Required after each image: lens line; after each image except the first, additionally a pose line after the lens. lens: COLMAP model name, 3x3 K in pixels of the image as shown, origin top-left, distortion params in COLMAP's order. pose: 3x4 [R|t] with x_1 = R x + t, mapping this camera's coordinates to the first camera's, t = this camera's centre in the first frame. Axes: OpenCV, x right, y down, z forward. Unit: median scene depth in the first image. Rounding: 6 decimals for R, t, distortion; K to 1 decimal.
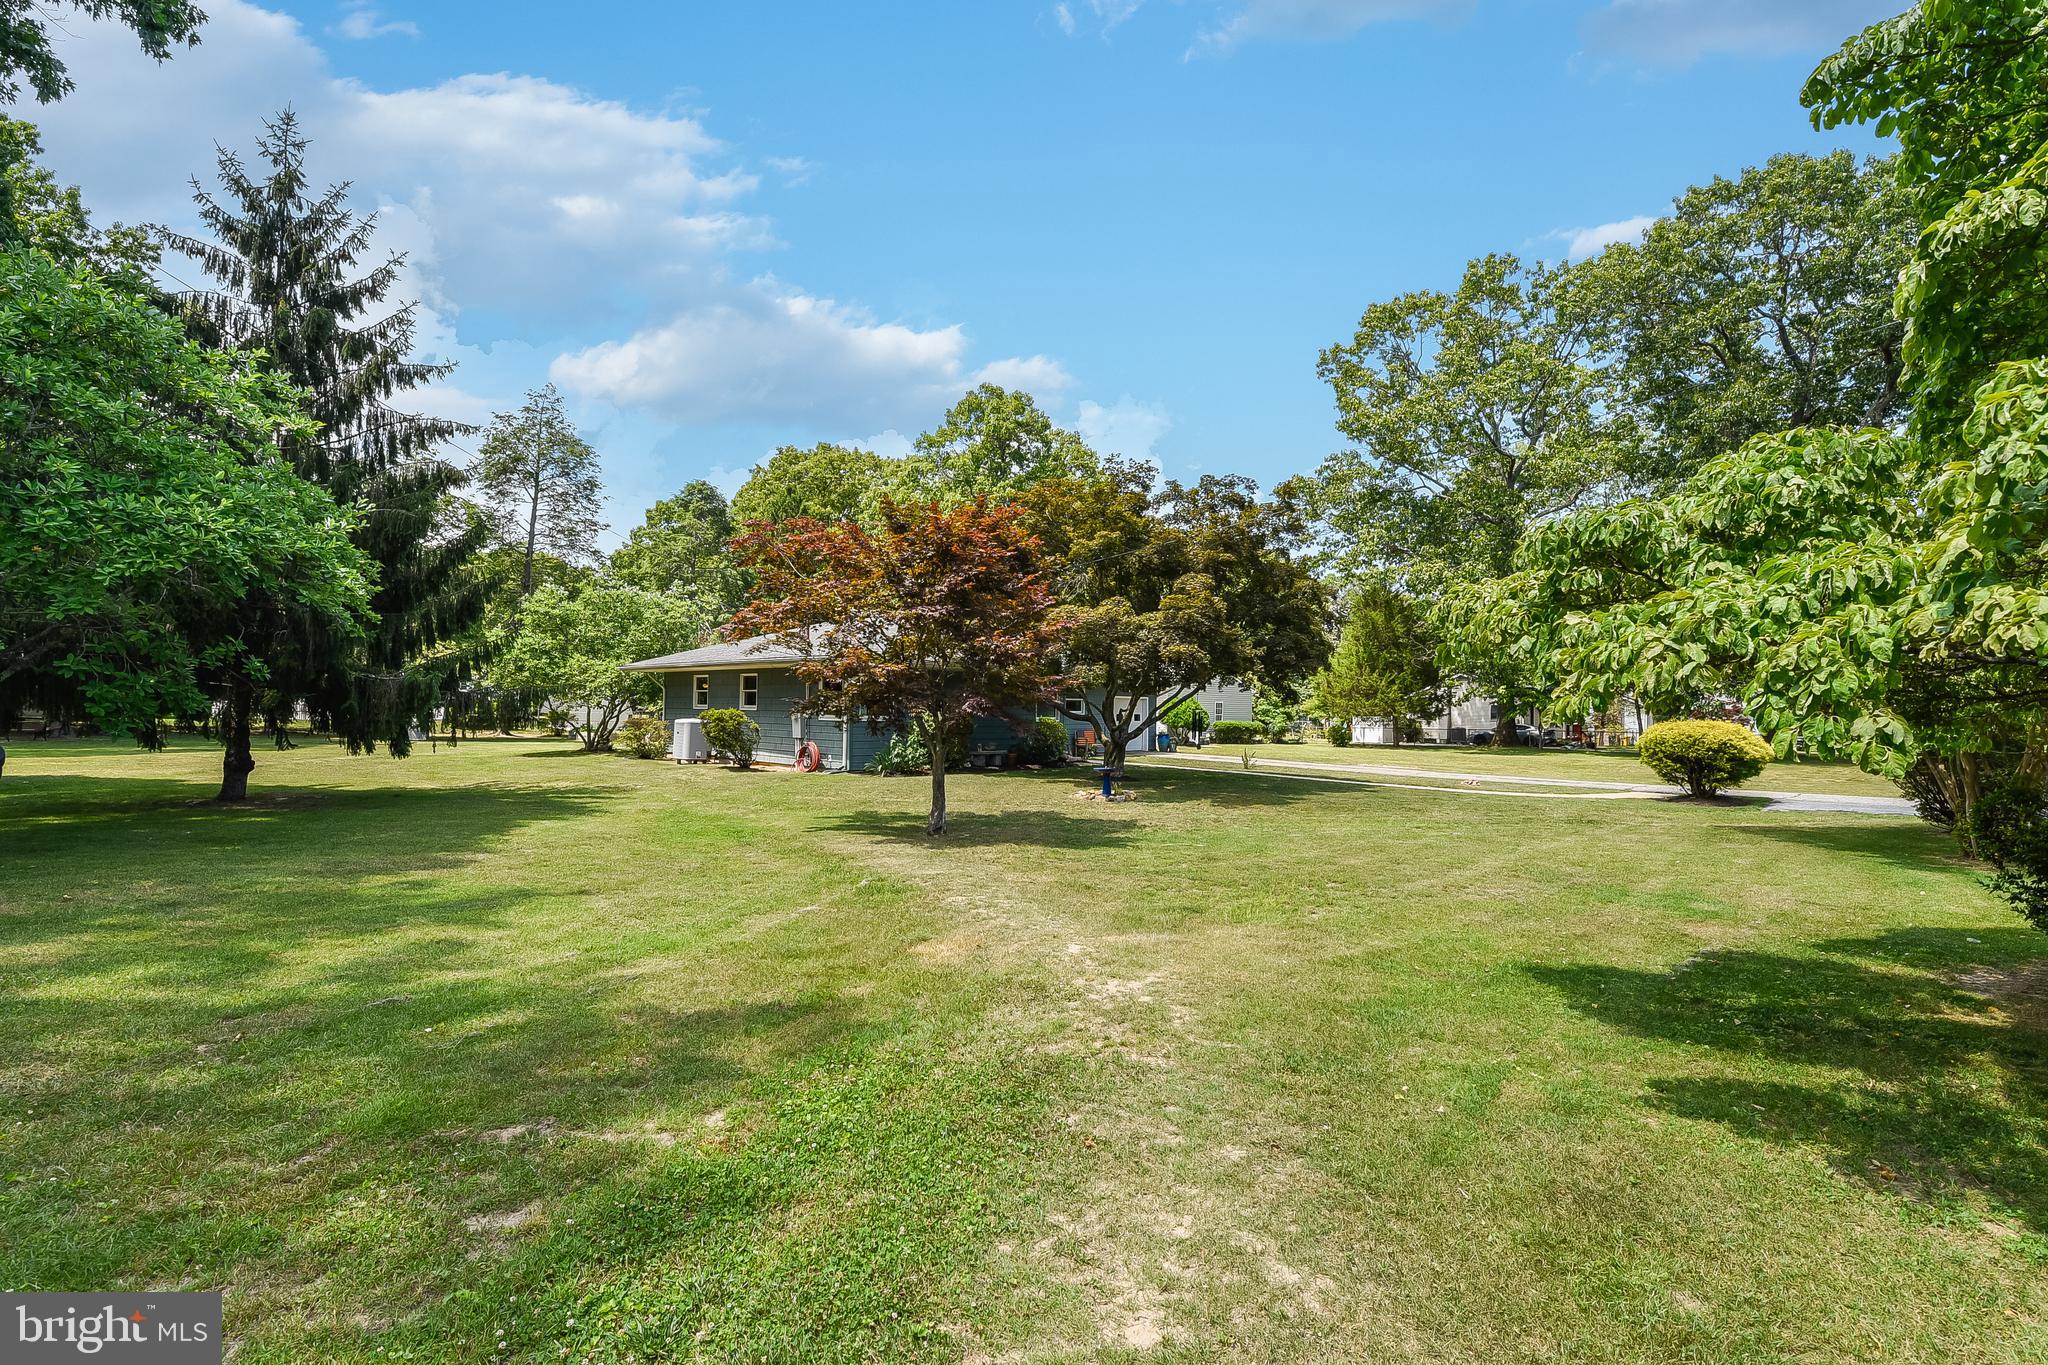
lens RADIAL K [[887.2, 0, 1028.8], [0, 887.2, 689.9], [0, 0, 1]] dist [0.000326, -0.009315]
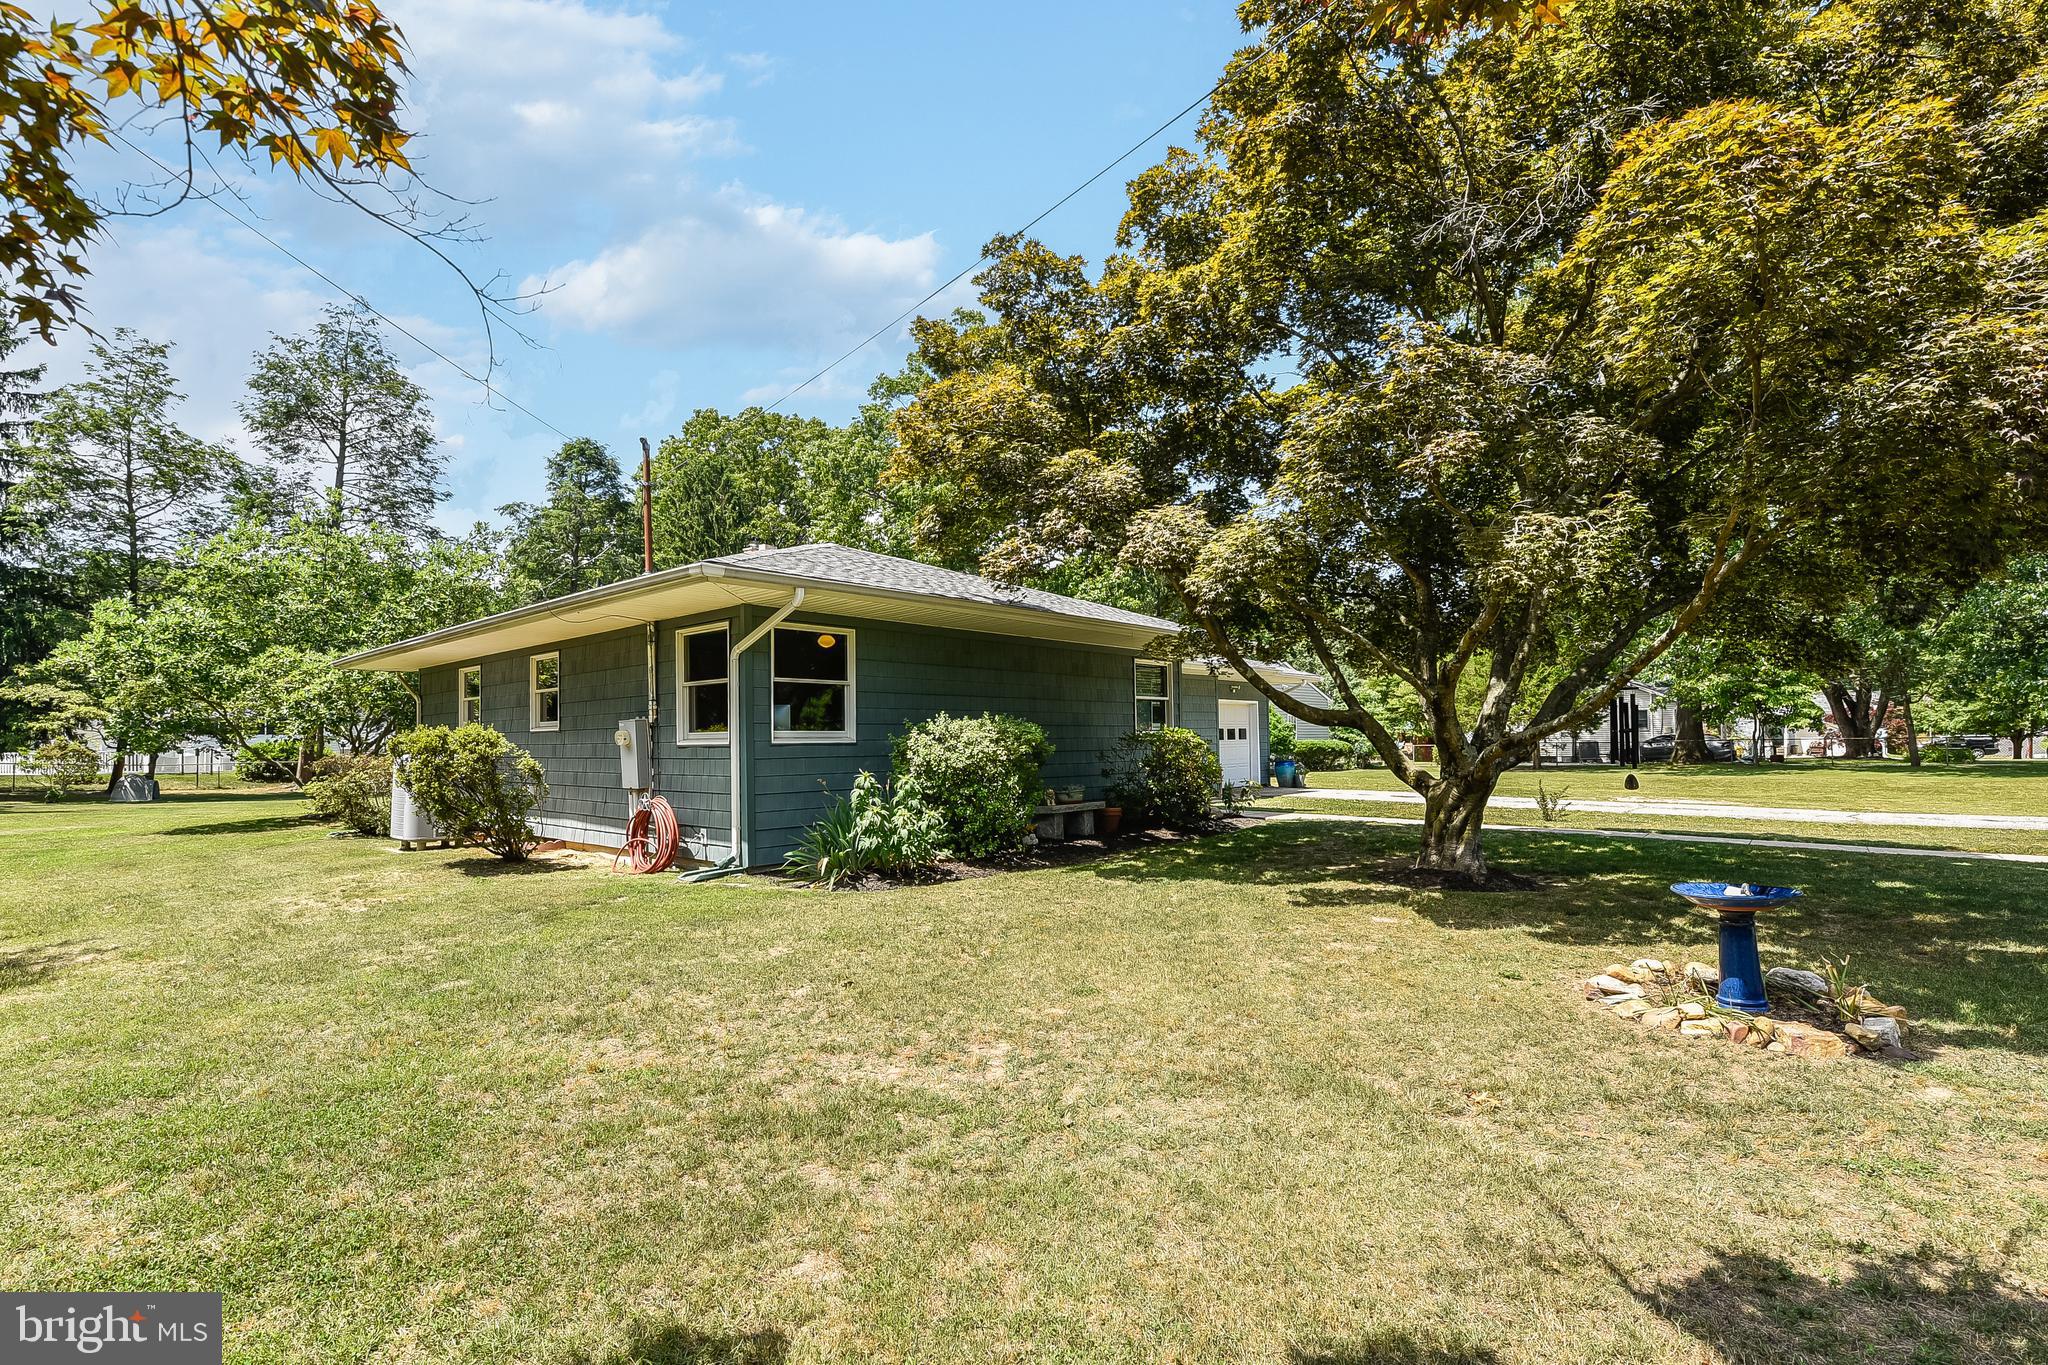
lens RADIAL K [[887.2, 0, 1028.8], [0, 887.2, 689.9], [0, 0, 1]] dist [0.000326, -0.009315]
pose [[0.998326, -0.024816, 0.052251, -0.044698], [0.026660, 0.999036, -0.034888, 0.013079], [-0.051335, 0.036222, 0.998024, 0.278381]]
